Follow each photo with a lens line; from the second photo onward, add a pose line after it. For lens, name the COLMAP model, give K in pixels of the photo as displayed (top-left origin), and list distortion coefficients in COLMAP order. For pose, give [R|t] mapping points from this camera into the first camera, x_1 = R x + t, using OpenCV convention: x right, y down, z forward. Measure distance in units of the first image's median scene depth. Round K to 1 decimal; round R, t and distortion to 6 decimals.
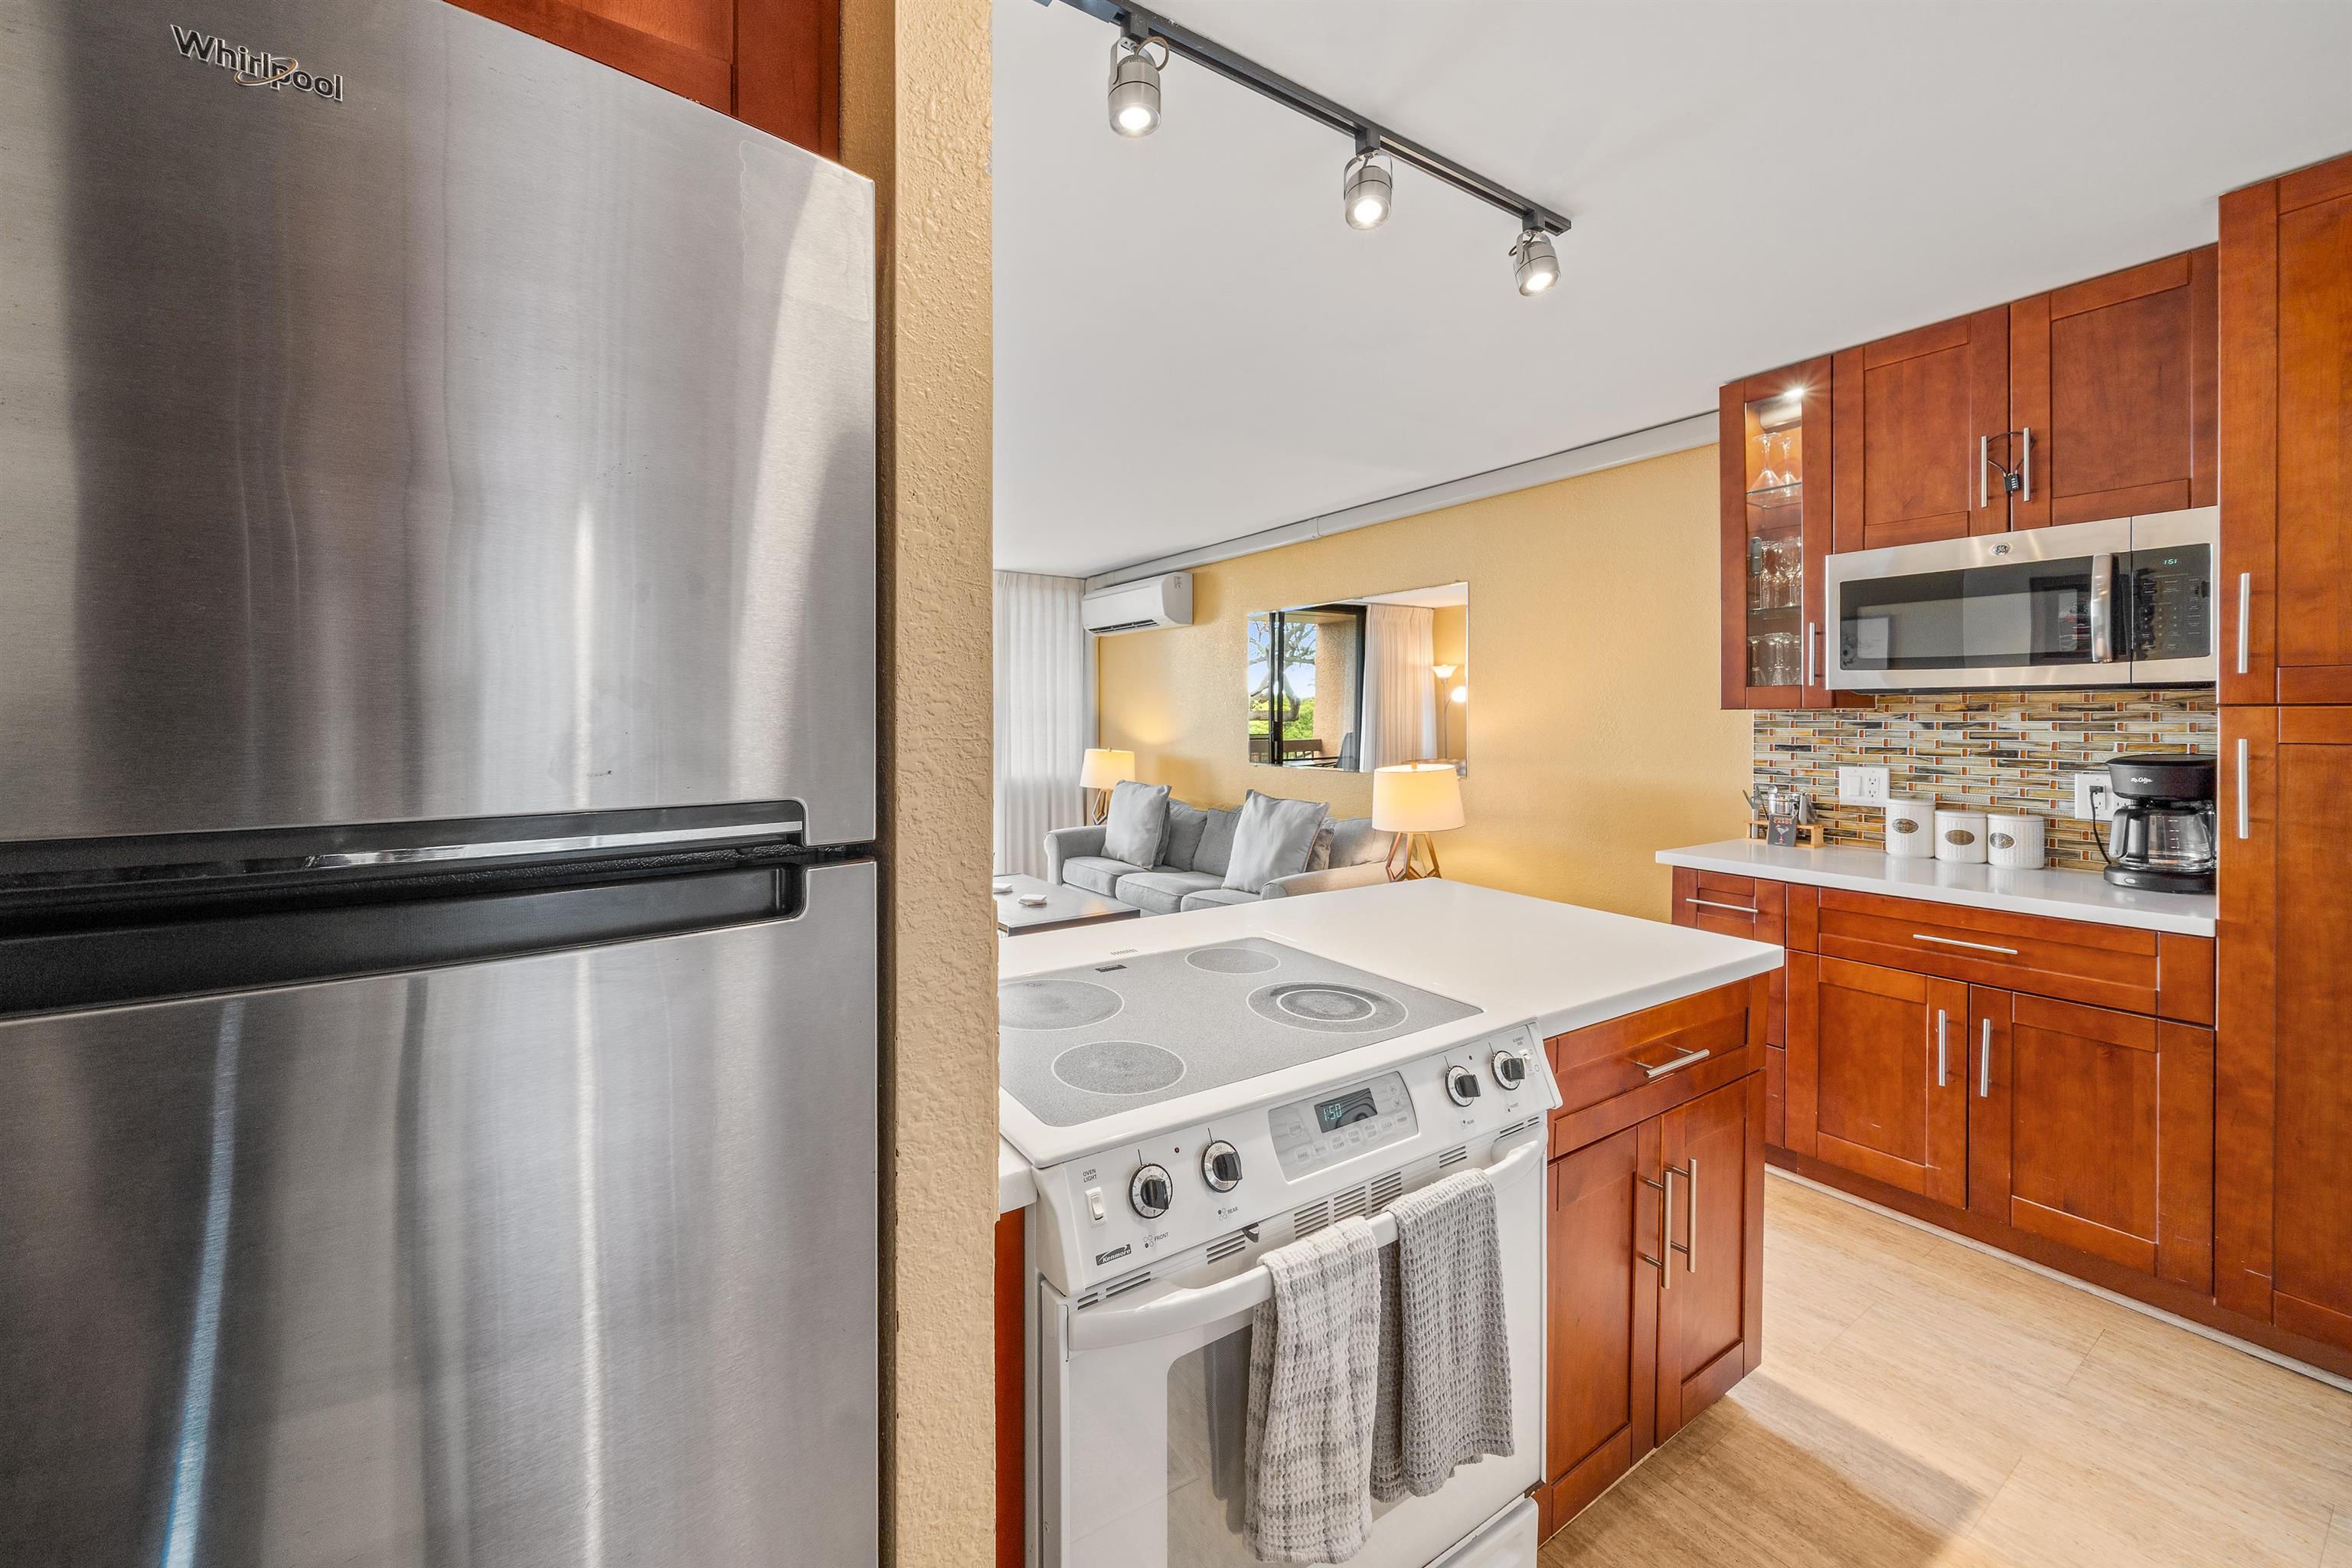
lens RADIAL K [[877.0, 0, 1098.9], [0, 877.0, 719.2], [0, 0, 1]] dist [-0.008027, 0.001128]
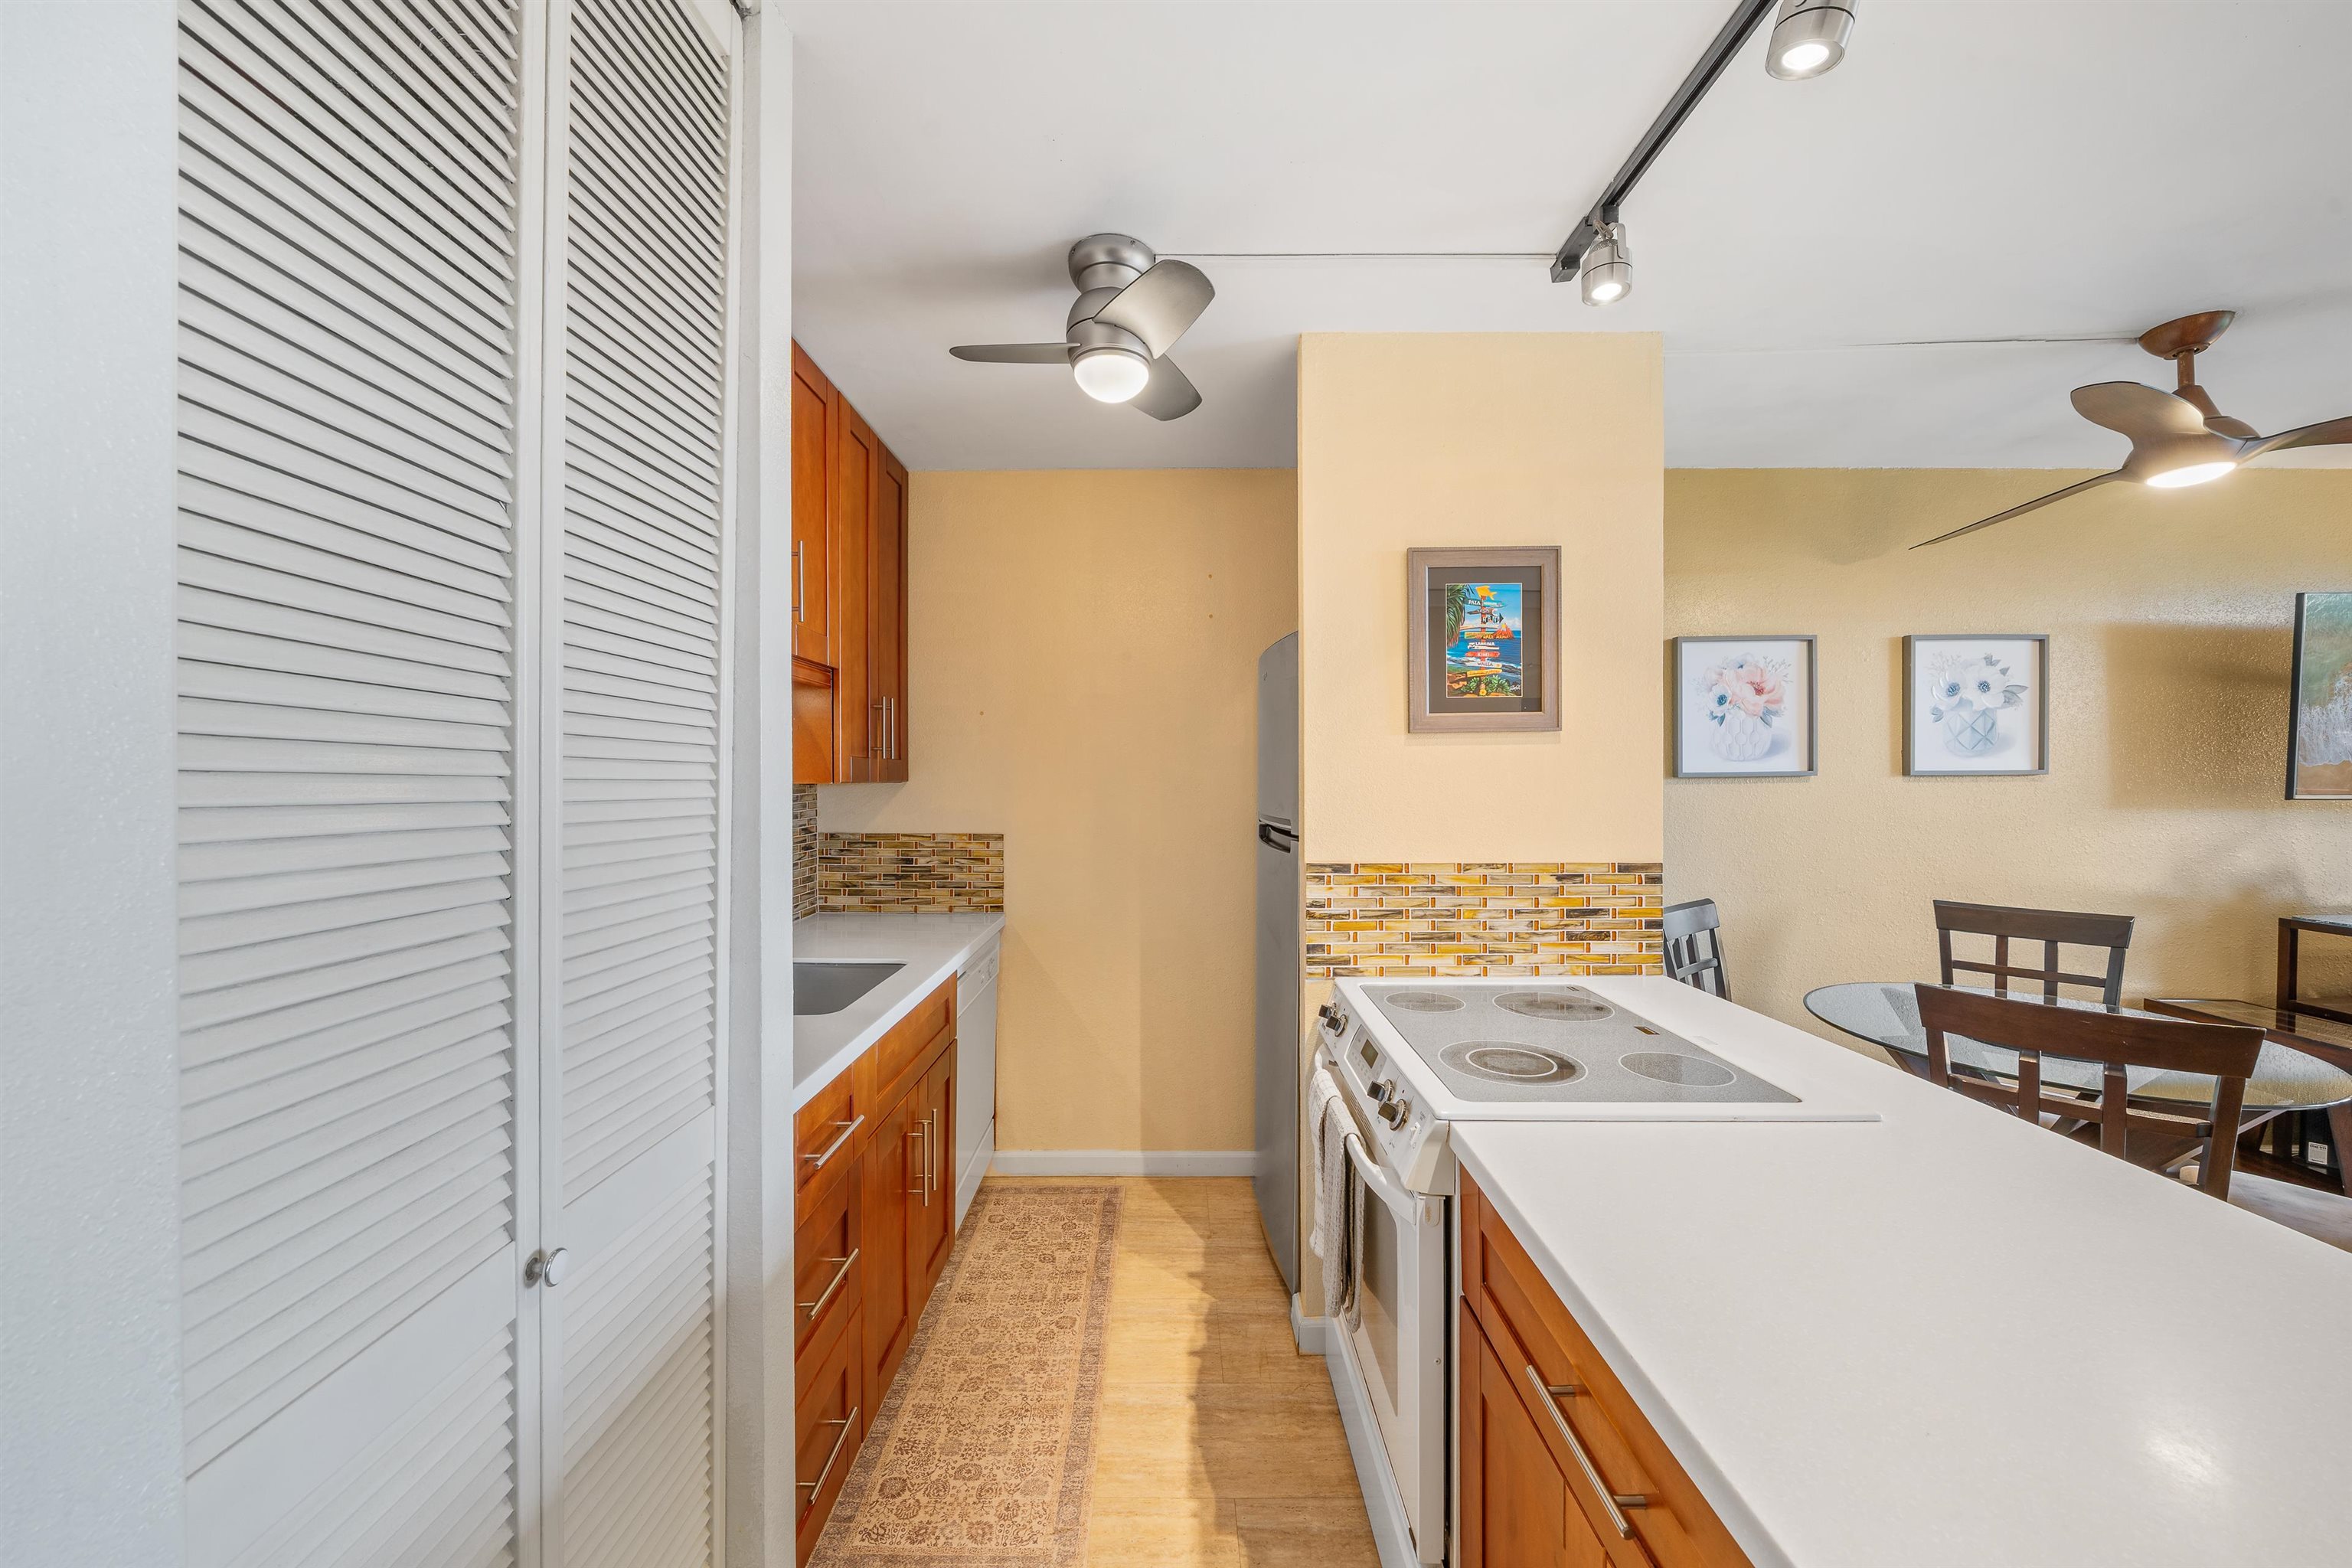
lens RADIAL K [[811.3, 0, 1210.2], [0, 811.3, 785.1], [0, 0, 1]] dist [-0.009284, 0.001354]
pose [[-0.528086, 0.005425, -0.849173, 0.676500], [-0.002519, 0.999965, 0.007955, -0.017951], [0.849187, 0.006340, -0.528054, 0.615866]]
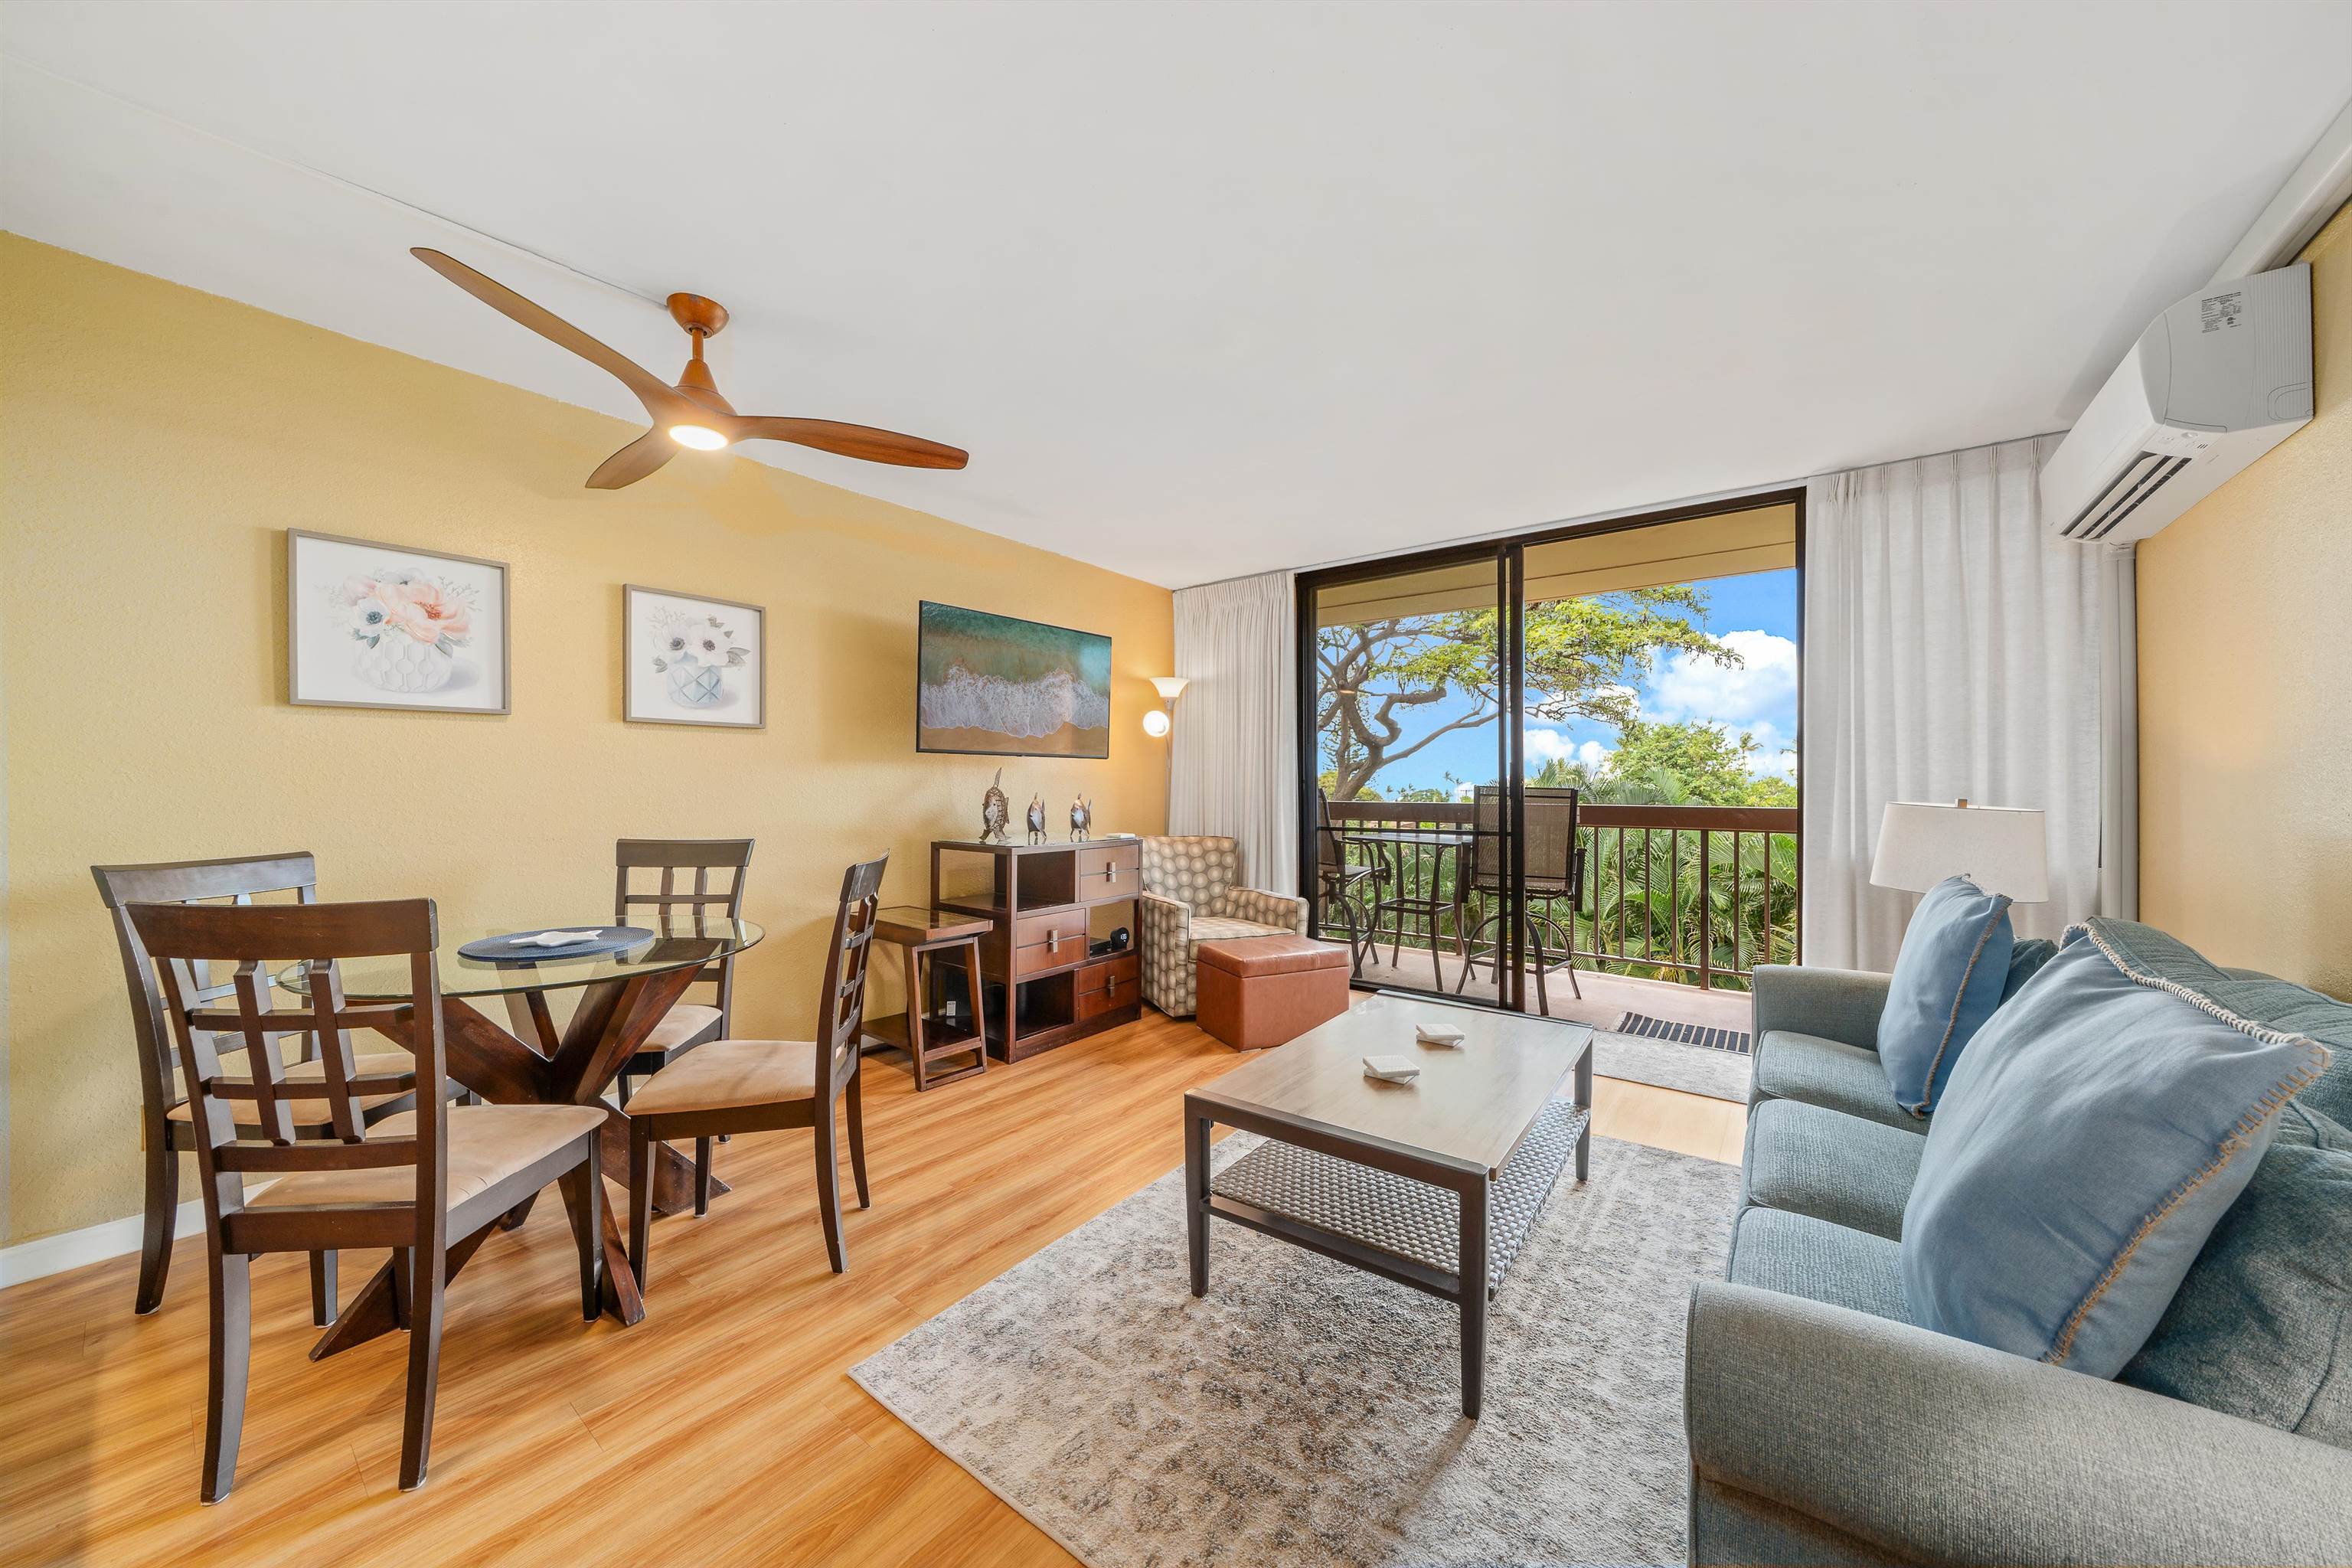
lens RADIAL K [[811.3, 0, 1180.9], [0, 811.3, 786.2], [0, 0, 1]] dist [-0.009284, 0.001354]
pose [[0.354094, -0.004520, -0.935199, 0.541611], [-0.002958, 0.999978, -0.005953, 0.070803], [0.935205, 0.004874, 0.354072, 1.179428]]
